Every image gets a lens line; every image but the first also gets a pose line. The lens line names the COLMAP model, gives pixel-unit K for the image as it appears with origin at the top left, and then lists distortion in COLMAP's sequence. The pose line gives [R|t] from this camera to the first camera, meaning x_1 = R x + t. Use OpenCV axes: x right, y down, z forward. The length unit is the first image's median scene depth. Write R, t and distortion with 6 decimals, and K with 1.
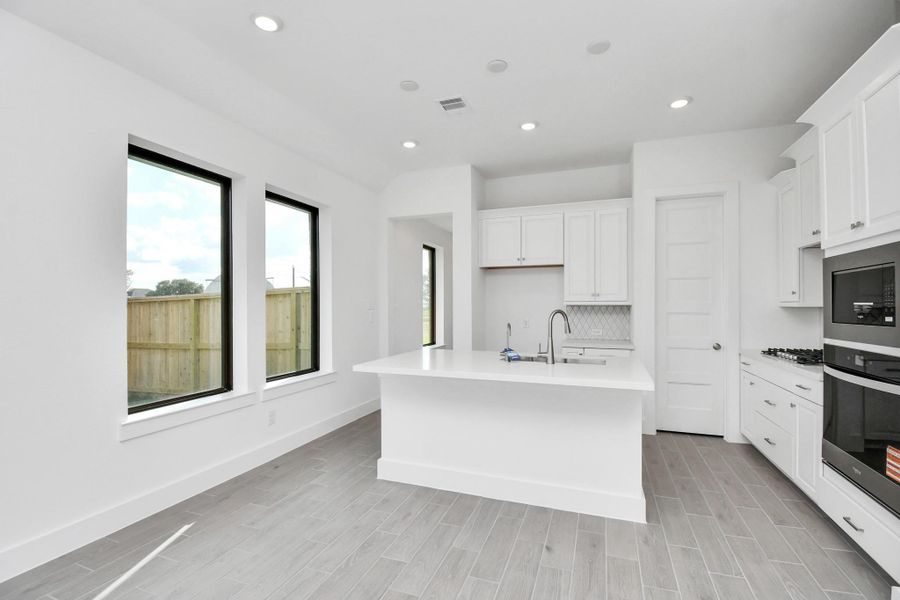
lens RADIAL K [[402.0, 0, 453.9], [0, 402.0, 305.5], [0, 0, 1]] dist [0.008750, -0.008152]
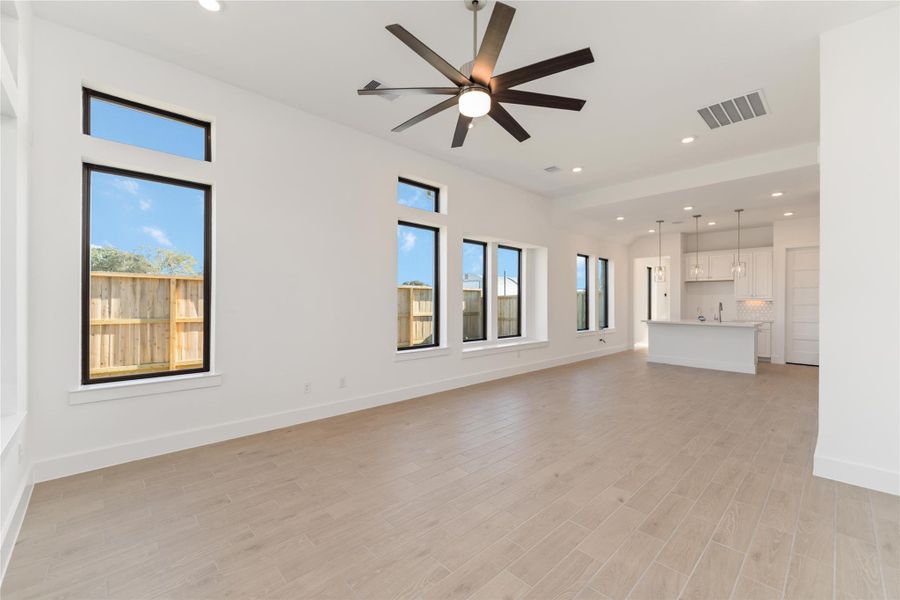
lens RADIAL K [[369.8, 0, 449.0], [0, 369.8, 301.2], [0, 0, 1]] dist [-0.002392, -0.000471]
pose [[0.892775, 0.013854, -0.450289, -0.189255], [-0.011148, 0.999900, 0.008661, 0.004608], [0.450364, -0.002712, 0.892841, -1.472363]]
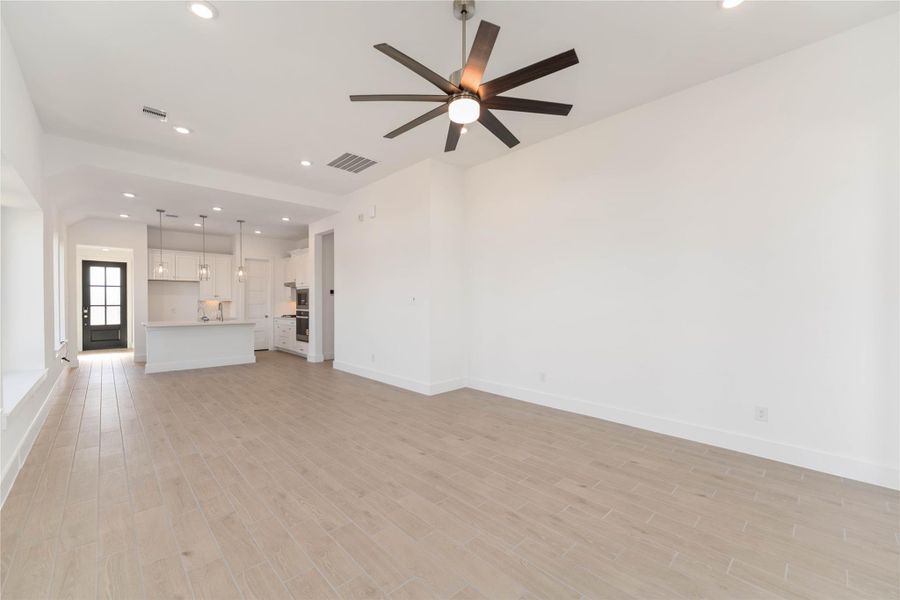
lens RADIAL K [[369.8, 0, 442.7], [0, 369.8, 302.5], [0, 0, 1]] dist [-0.002392, -0.000471]
pose [[0.450345, 0.006144, 0.892833, -1.013808], [-0.005692, 0.999976, -0.004011, 0.011872], [-0.892836, -0.003275, 0.450369, -1.157592]]
